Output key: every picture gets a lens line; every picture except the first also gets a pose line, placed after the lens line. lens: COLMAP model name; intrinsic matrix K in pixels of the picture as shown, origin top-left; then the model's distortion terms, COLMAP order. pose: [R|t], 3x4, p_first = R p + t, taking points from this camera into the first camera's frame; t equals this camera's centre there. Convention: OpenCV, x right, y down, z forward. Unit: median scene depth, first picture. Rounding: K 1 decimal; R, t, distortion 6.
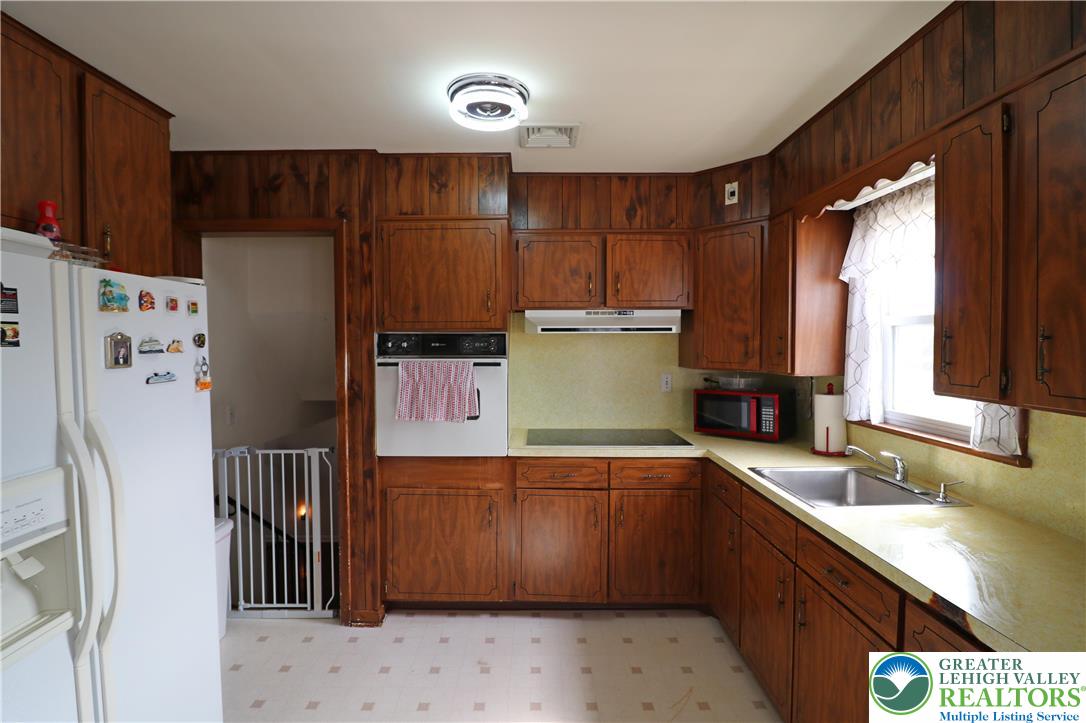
lens RADIAL K [[504.0, 0, 535.2], [0, 504.0, 362.0], [0, 0, 1]] dist [0.002835, -0.015286]
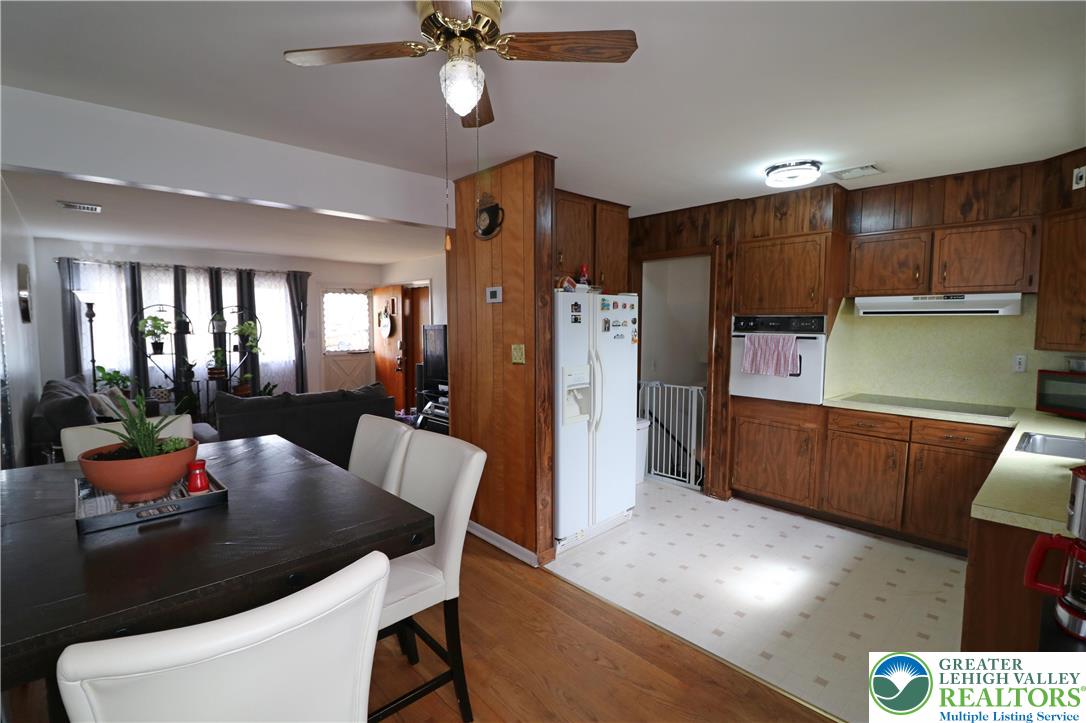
lens RADIAL K [[504.0, 0, 535.2], [0, 504.0, 362.0], [0, 0, 1]] dist [0.002835, -0.015286]
pose [[0.683384, 0.061401, -0.727472, 0.403818], [-0.031619, 0.998011, 0.054533, 0.018125], [0.729374, -0.014265, 0.683967, -0.513895]]
